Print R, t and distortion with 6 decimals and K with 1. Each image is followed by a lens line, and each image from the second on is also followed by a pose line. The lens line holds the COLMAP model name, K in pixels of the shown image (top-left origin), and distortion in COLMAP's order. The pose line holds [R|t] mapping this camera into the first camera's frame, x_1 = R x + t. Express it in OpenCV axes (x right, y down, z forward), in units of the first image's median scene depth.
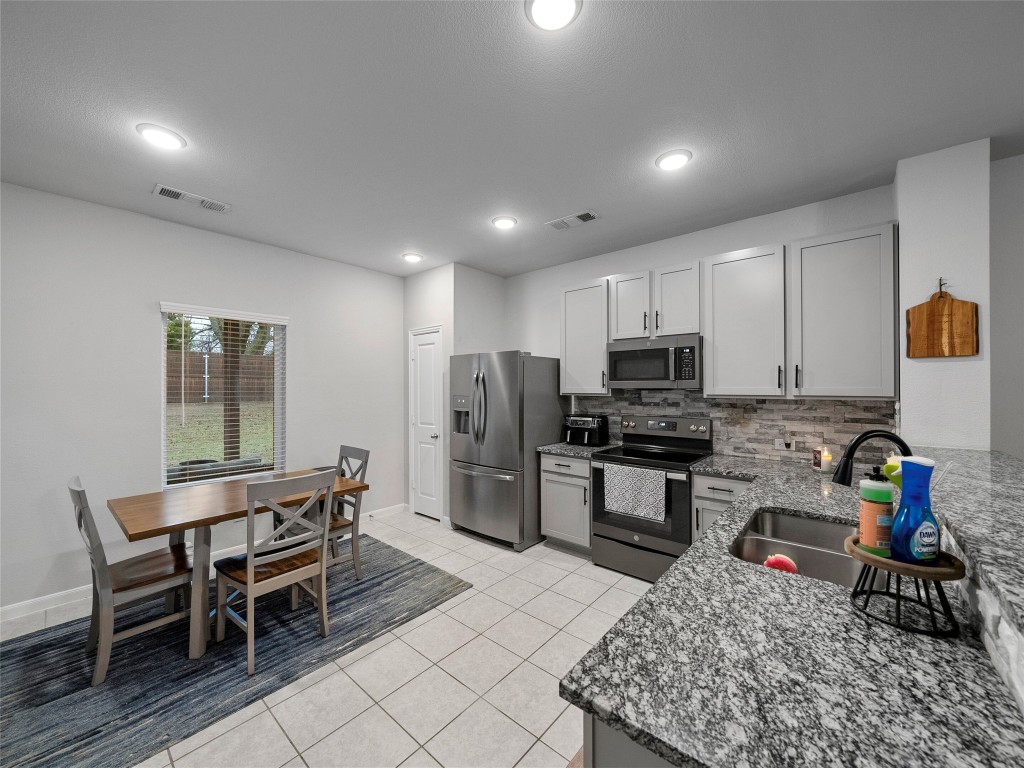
lens RADIAL K [[396.7, 0, 514.2], [0, 396.7, 387.2], [0, 0, 1]] dist [-0.008815, 0.000012]
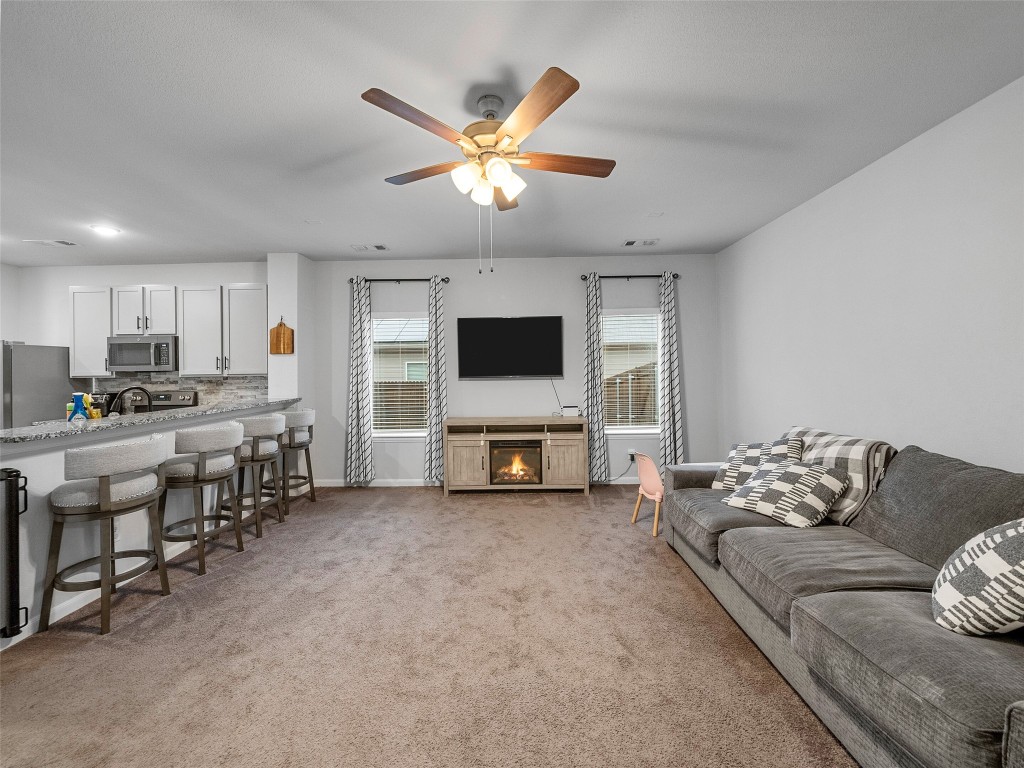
lens RADIAL K [[396.7, 0, 513.2], [0, 396.7, 368.9], [0, 0, 1]] dist [-0.008815, 0.000012]
pose [[0.763399, -0.008074, 0.645877, 0.469870], [0.009892, 0.999951, 0.000809, 0.007367], [-0.645852, 0.005772, 0.763441, -0.970522]]
